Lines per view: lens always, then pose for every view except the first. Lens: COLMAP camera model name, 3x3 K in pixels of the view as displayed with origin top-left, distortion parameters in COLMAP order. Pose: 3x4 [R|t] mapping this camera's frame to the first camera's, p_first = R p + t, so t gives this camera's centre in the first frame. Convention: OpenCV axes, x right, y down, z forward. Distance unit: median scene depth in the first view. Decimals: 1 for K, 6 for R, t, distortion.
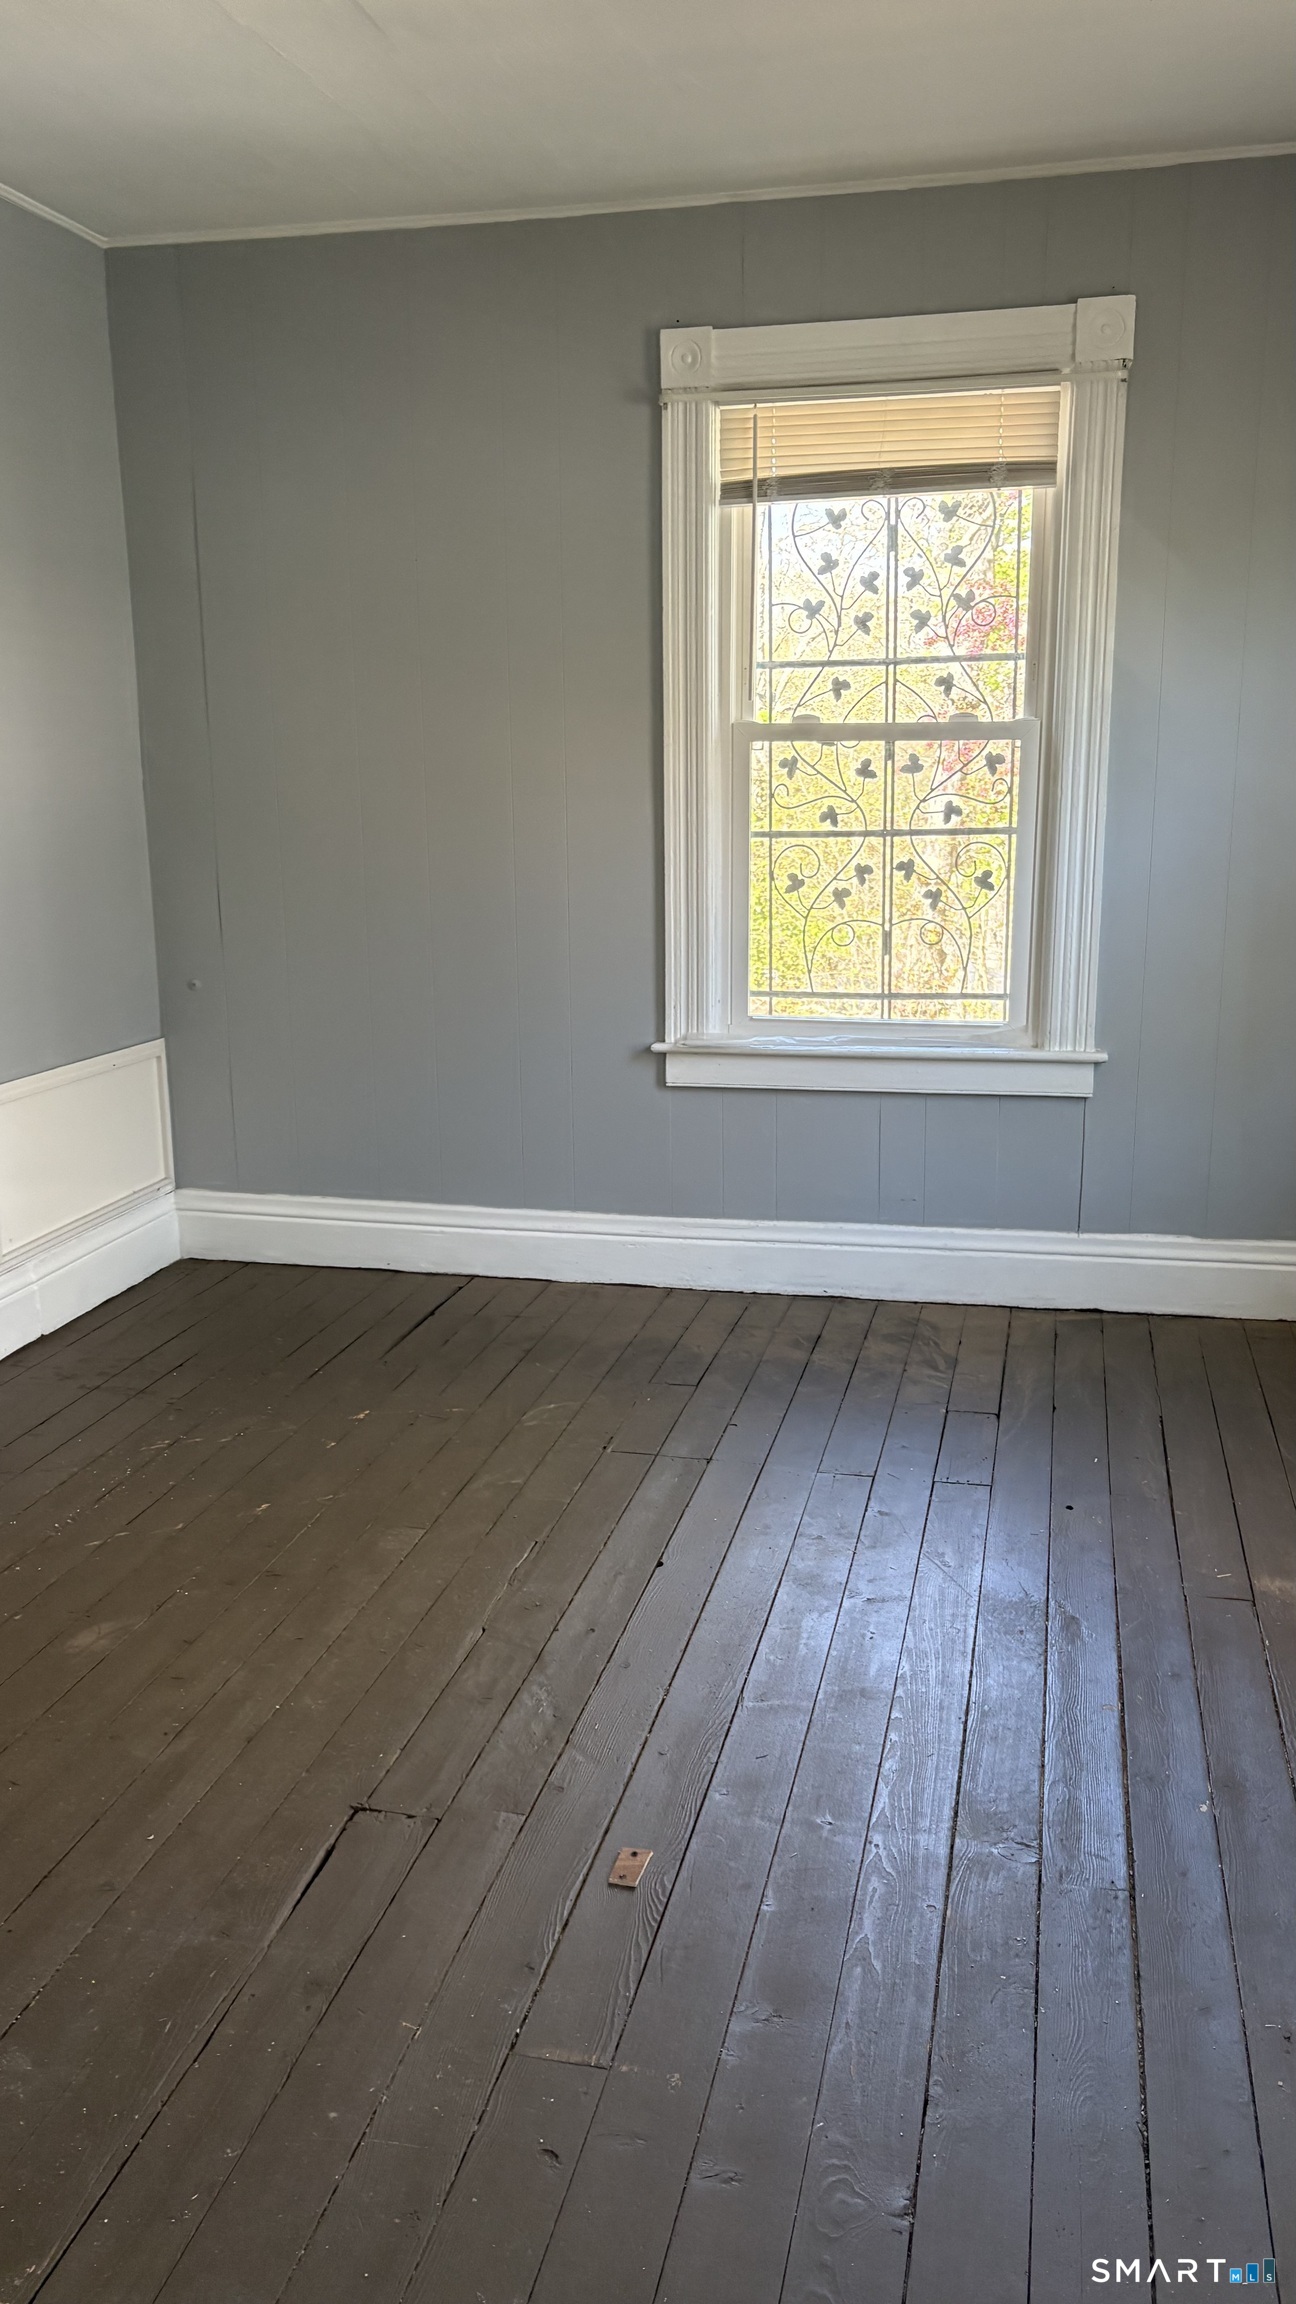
lens RADIAL K [[1778.3, 0, 649.4], [0, 1778.3, 1242.3], [0, 0, 1]] dist [0.083023, -0.188138]
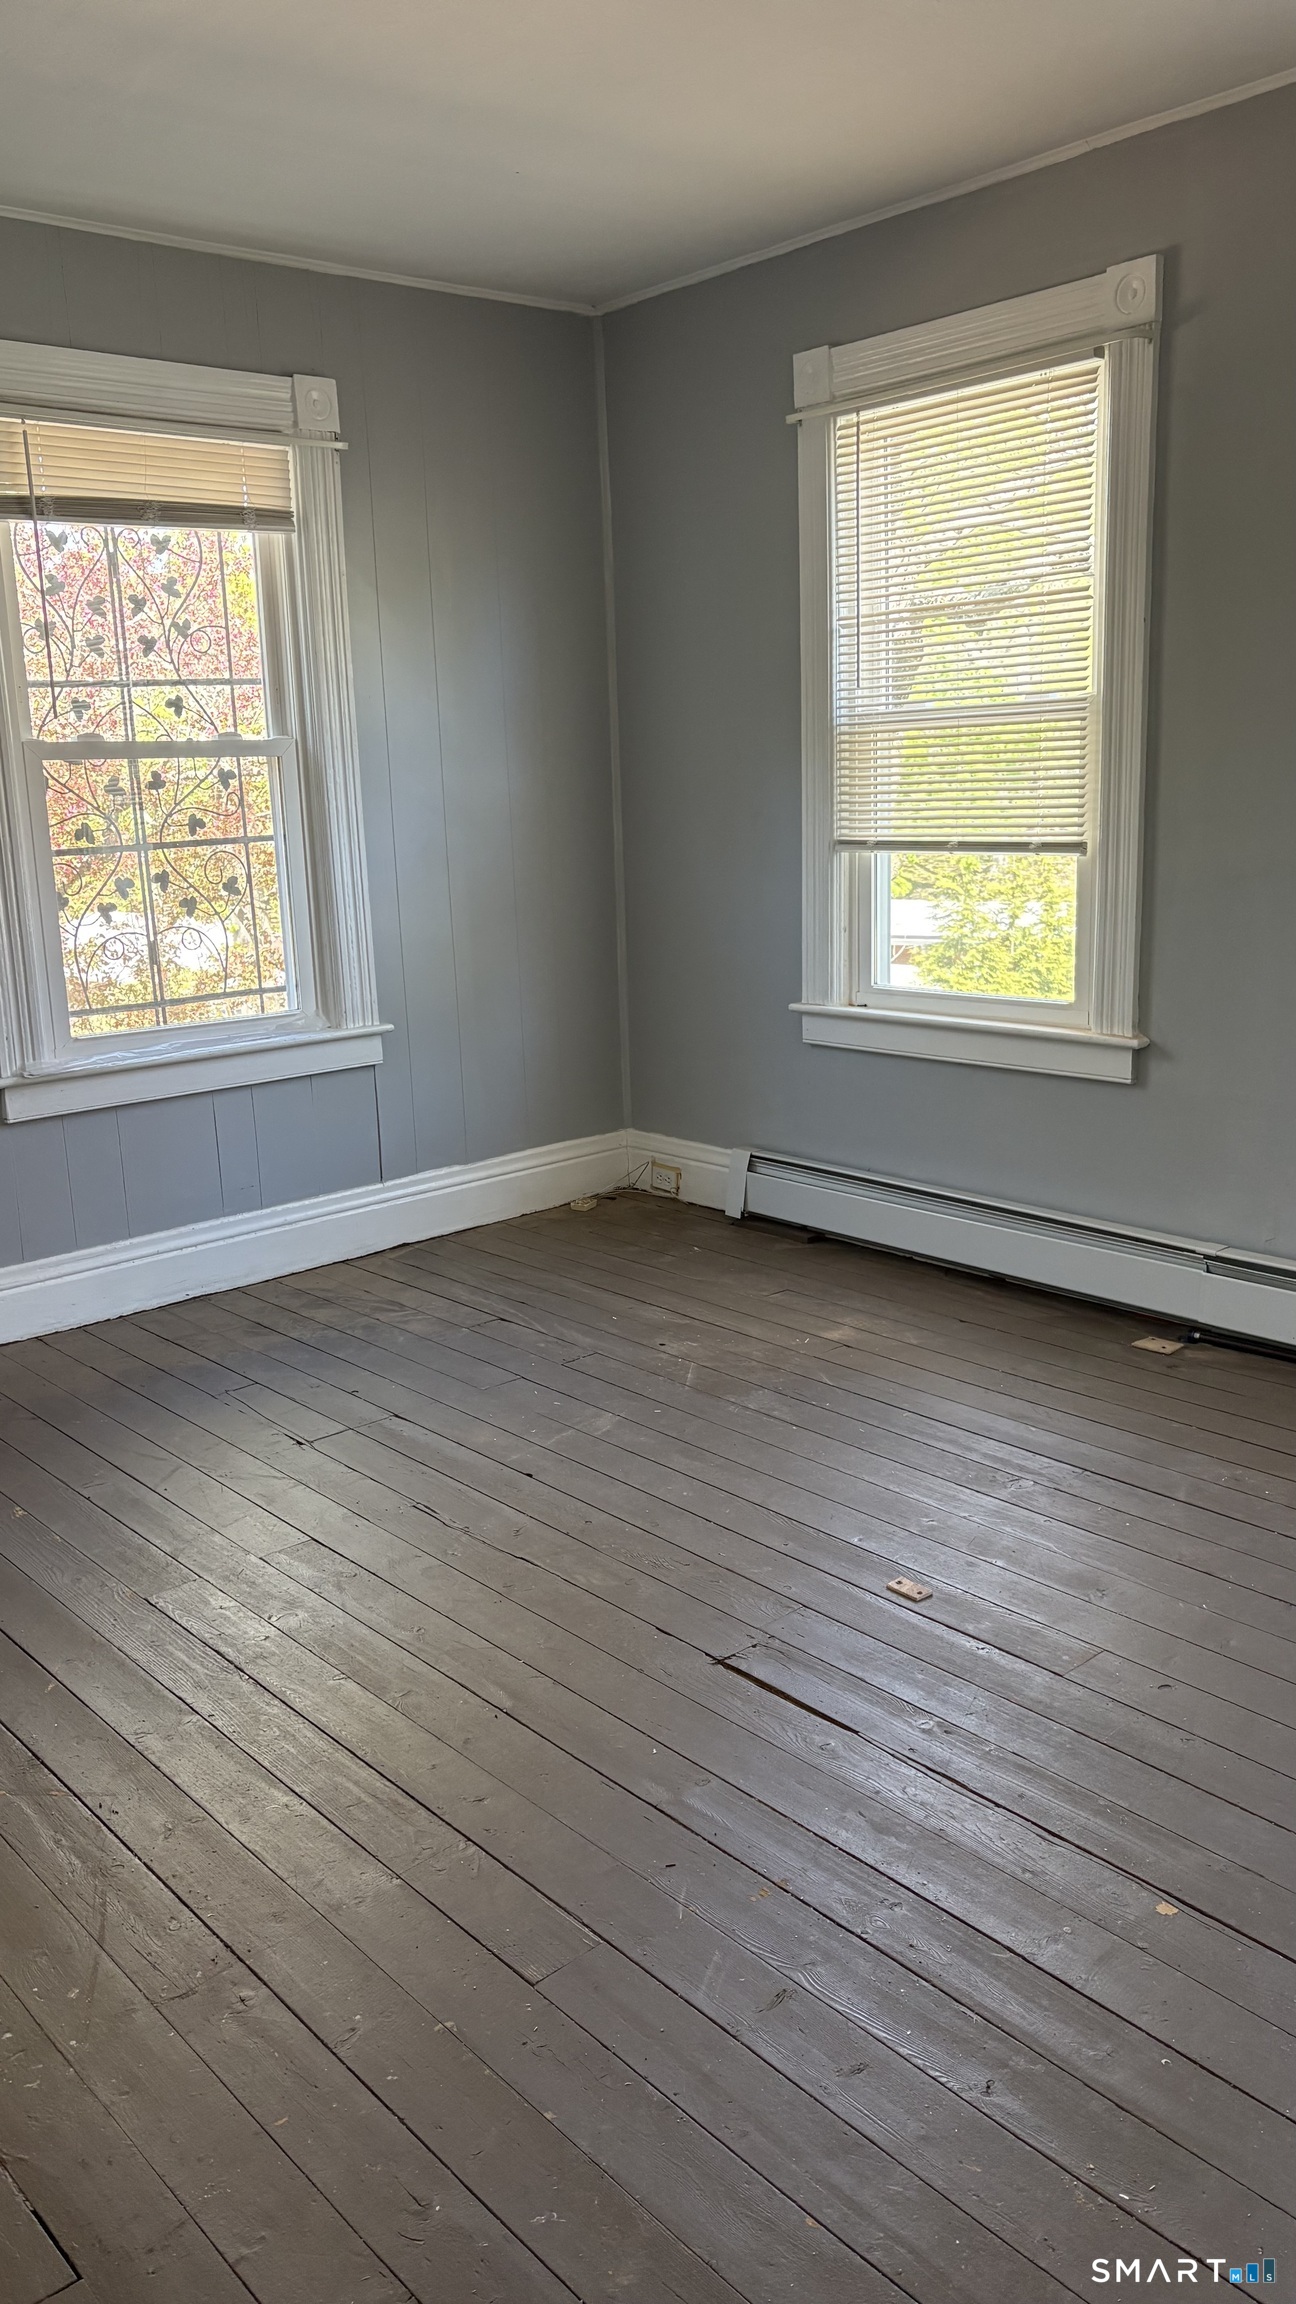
lens RADIAL K [[1778.3, 0, 649.4], [0, 1778.3, 1242.3], [0, 0, 1]] dist [0.083023, -0.188138]
pose [[0.546135, -0.221537, 0.807872, -0.610371], [0.244720, 0.964520, 0.099058, -0.040166], [-0.801154, 0.143603, 0.580973, 0.199217]]
